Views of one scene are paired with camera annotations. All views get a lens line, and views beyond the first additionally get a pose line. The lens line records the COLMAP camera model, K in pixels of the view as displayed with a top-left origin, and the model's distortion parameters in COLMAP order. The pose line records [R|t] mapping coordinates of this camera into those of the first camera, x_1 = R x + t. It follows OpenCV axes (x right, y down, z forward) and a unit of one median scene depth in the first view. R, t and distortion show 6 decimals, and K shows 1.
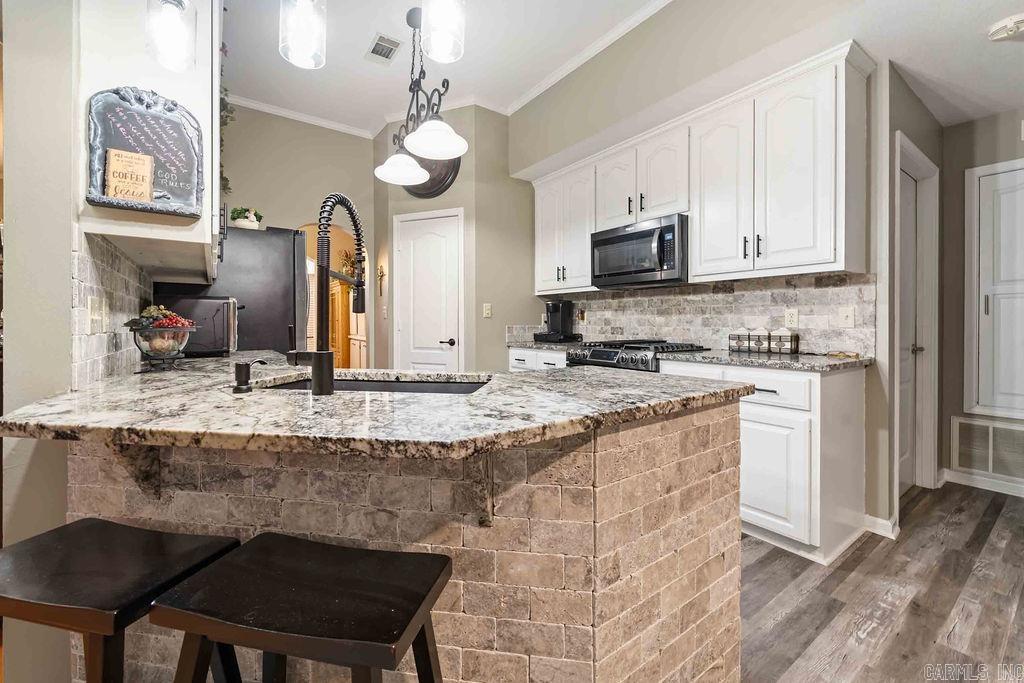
lens RADIAL K [[421.8, 0, 510.1], [0, 421.8, 323.0], [0, 0, 1]] dist [0.008474, -0.003800]
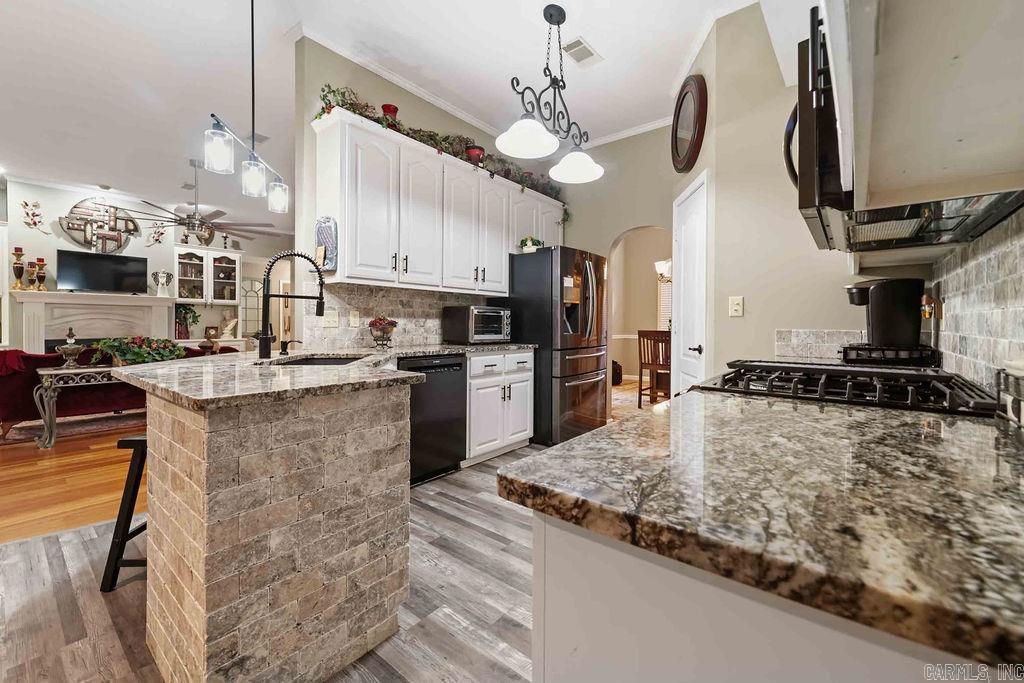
lens RADIAL K [[421.8, 0, 511.8], [0, 421.8, 327.8], [0, 0, 1]] dist [0.008474, -0.003800]
pose [[0.262860, 0.011551, -0.964765, 0.704070], [-0.006166, 0.999928, 0.010291, 0.001290], [0.964814, 0.003244, 0.262912, 0.644706]]
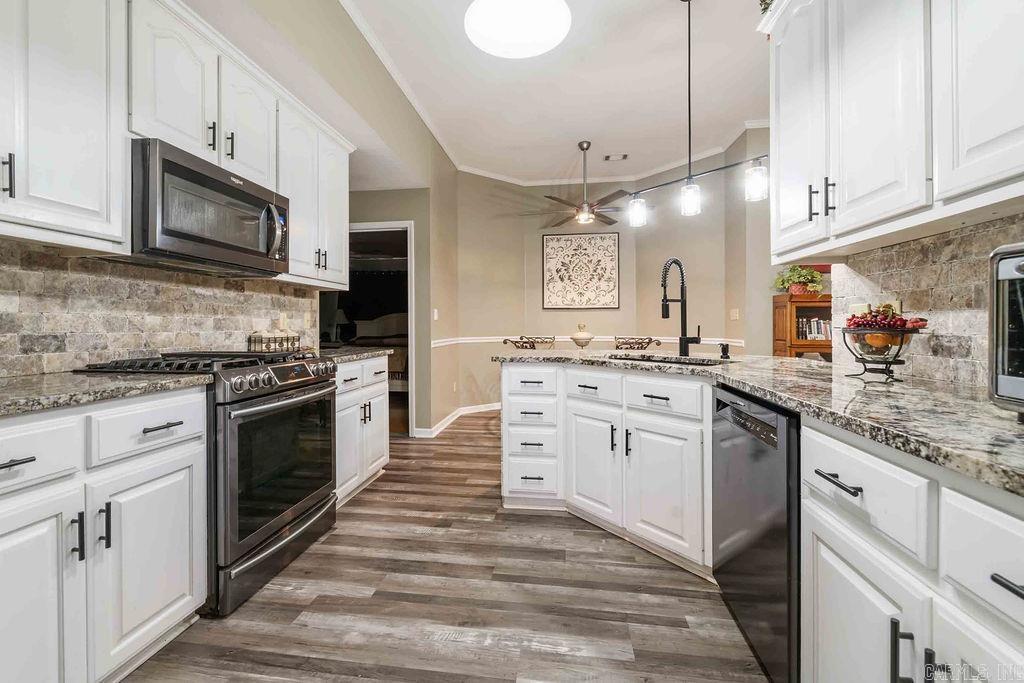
lens RADIAL K [[421.8, 0, 505.9], [0, 421.8, 328.3], [0, 0, 1]] dist [0.008474, -0.003800]
pose [[-0.718875, -0.003743, 0.695129, -0.522940], [0.003072, 0.999959, 0.008562, 0.000395], [-0.695132, 0.008291, -0.718834, 1.314349]]
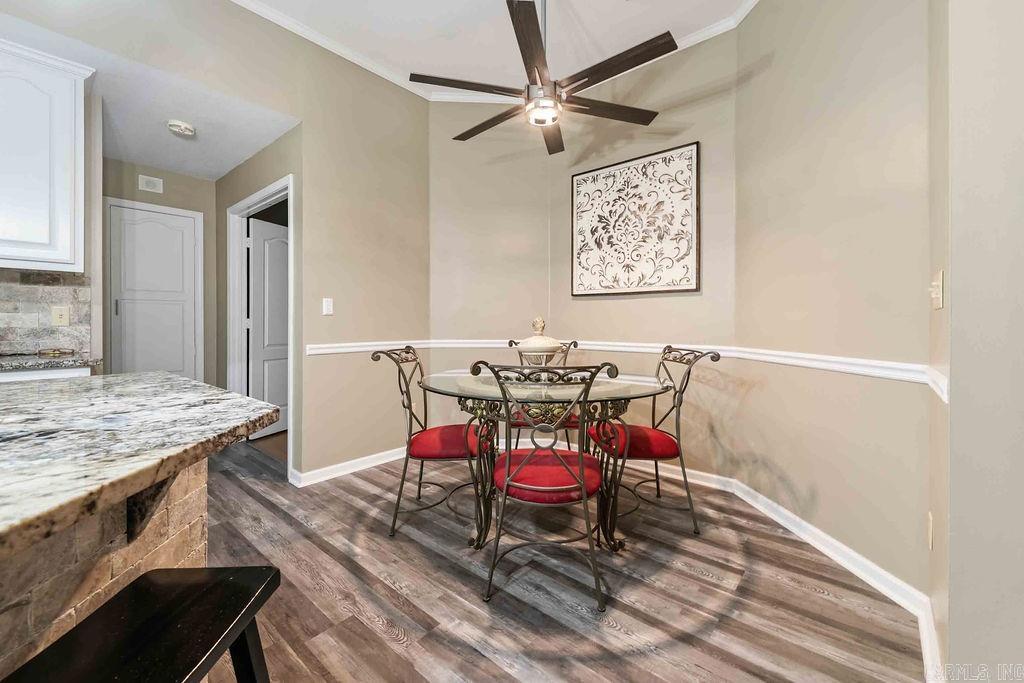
lens RADIAL K [[421.8, 0, 509.9], [0, 421.8, 321.7], [0, 0, 1]] dist [0.008474, -0.003800]
pose [[-0.231386, 0.000364, 0.972862, -0.403743], [-0.000087, 1.000000, -0.000395, 0.000992], [-0.972862, -0.000176, -0.231386, 0.144956]]
